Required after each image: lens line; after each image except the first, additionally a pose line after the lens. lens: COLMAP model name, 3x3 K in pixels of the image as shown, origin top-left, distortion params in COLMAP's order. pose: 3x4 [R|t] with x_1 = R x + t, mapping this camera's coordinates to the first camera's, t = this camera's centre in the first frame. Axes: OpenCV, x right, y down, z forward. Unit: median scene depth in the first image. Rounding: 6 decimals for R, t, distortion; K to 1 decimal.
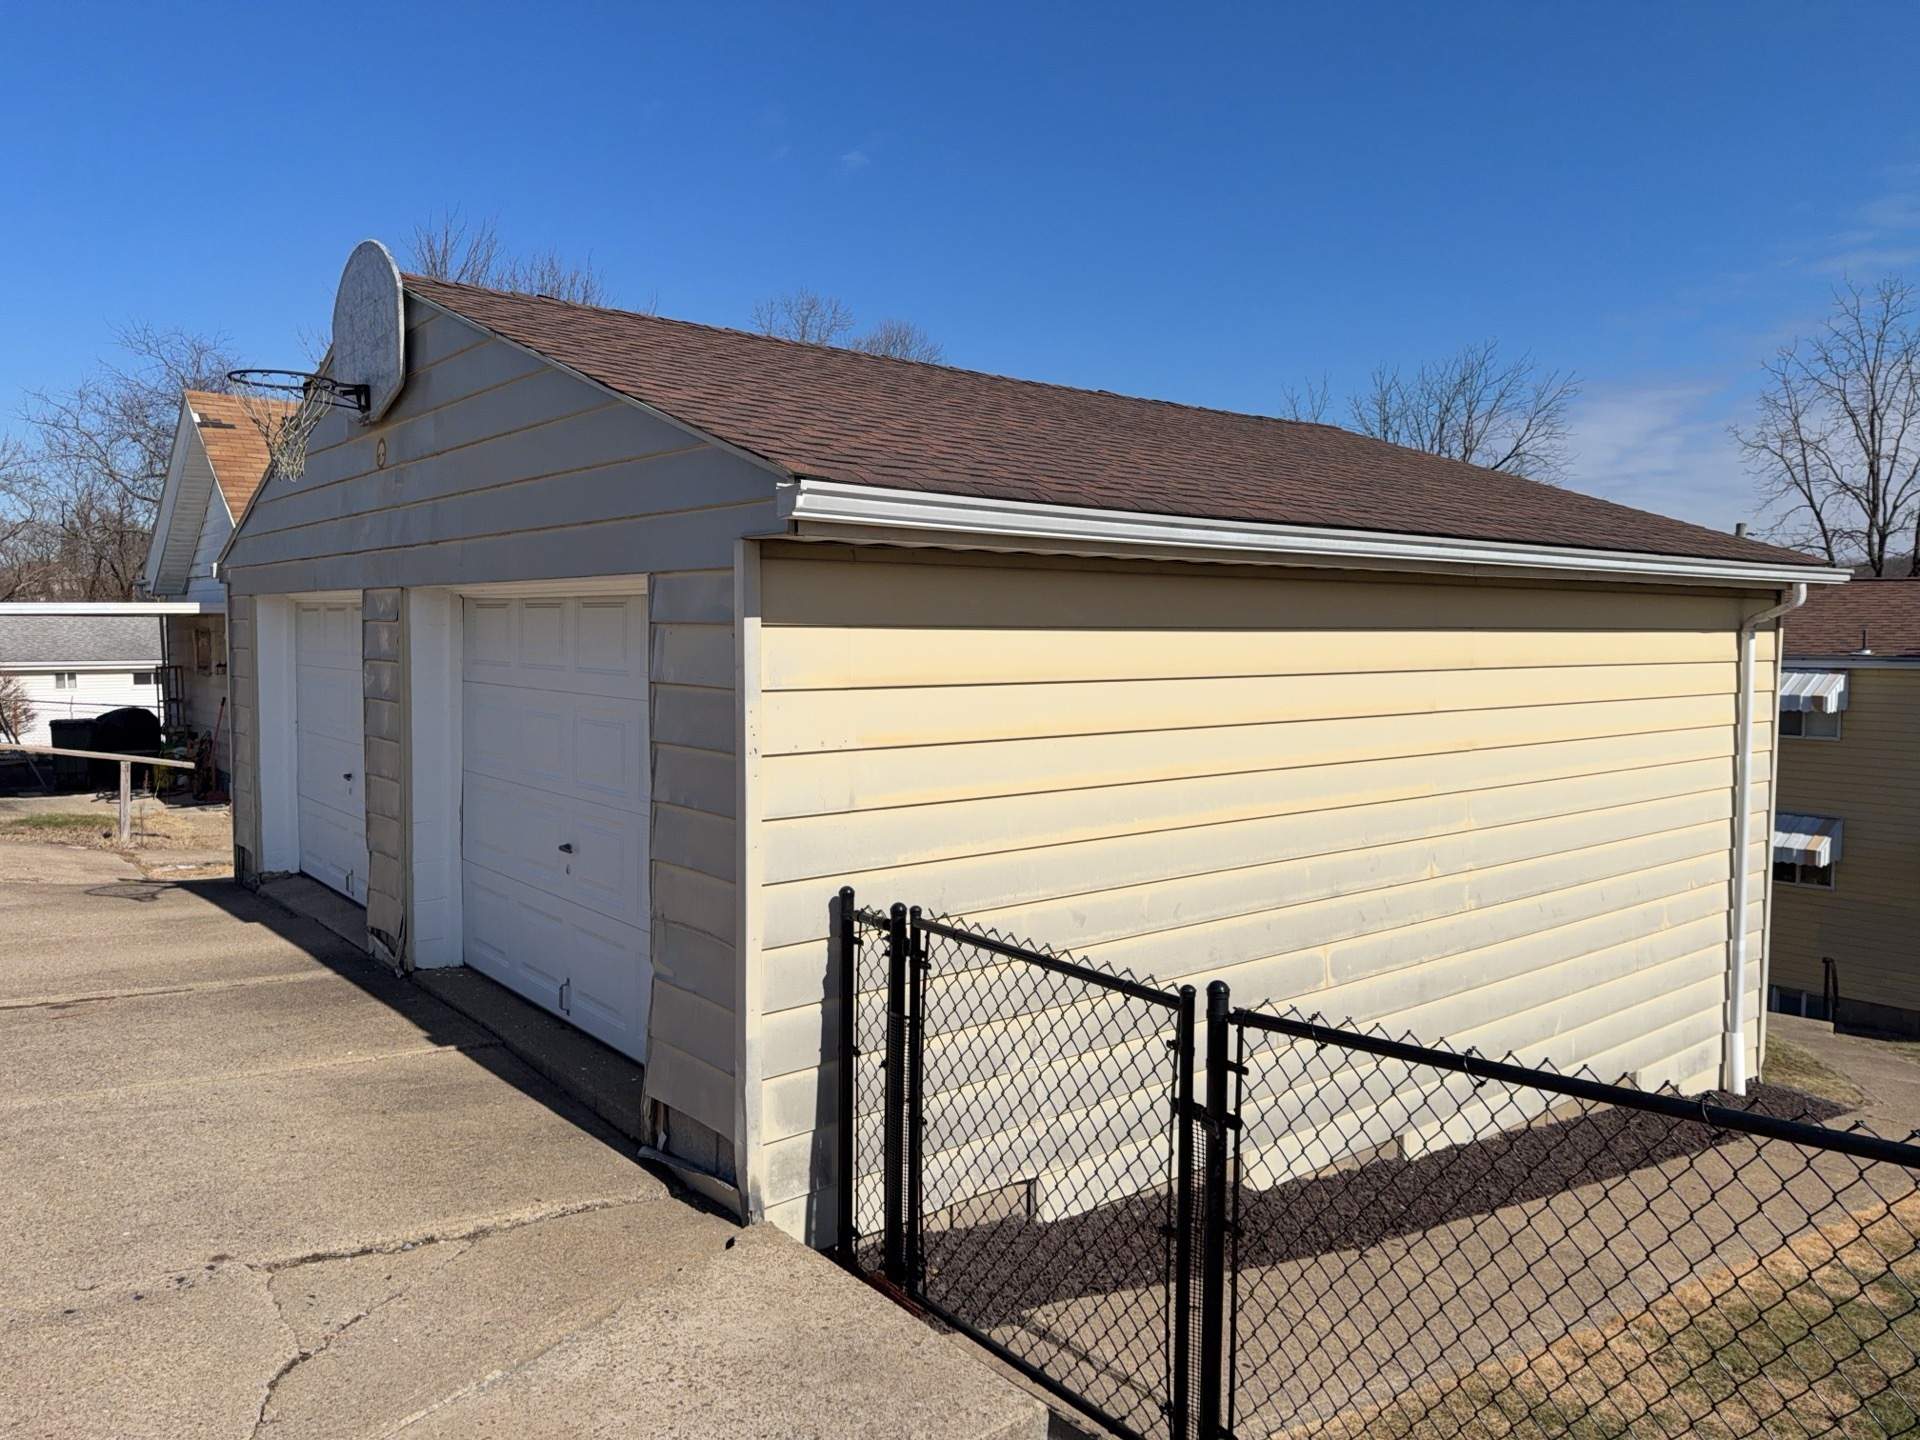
lens RADIAL K [[1346.4, 0, 960.0], [0, 1346.4, 720.0], [0, 0, 1]] dist [0.091226, -0.174278]
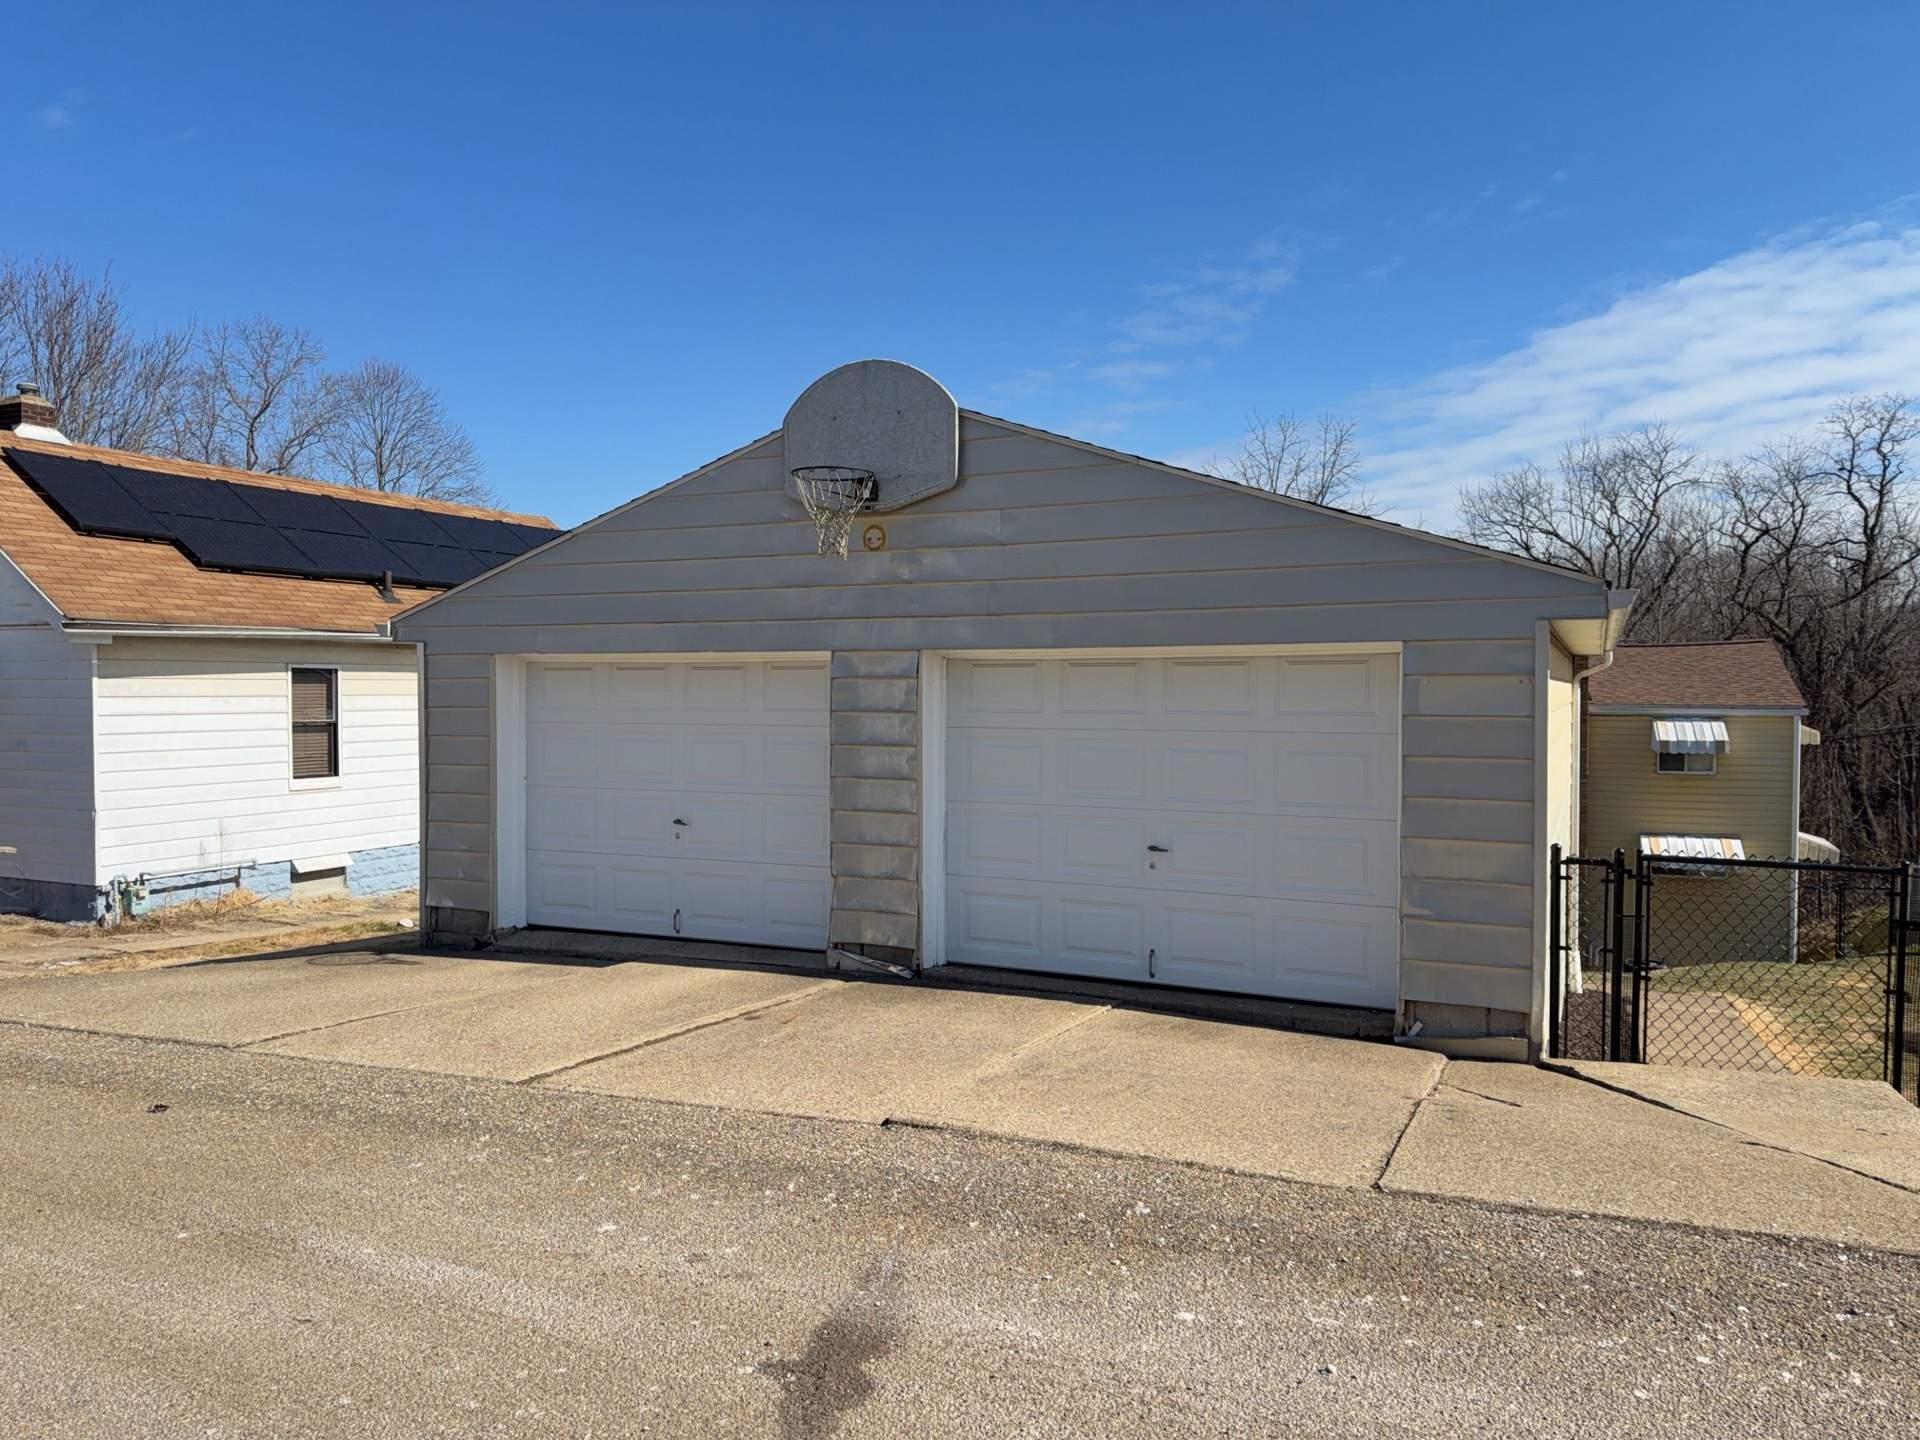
lens RADIAL K [[1338.9, 0, 960.0], [0, 1338.9, 720.0], [0, 0, 1]] dist [0.069057, -0.001008]
pose [[0.901260, -0.009862, 0.433167, -1.140640], [0.032369, 0.998480, -0.044616, 0.024166], [-0.432069, 0.054232, 0.900209, -0.101004]]
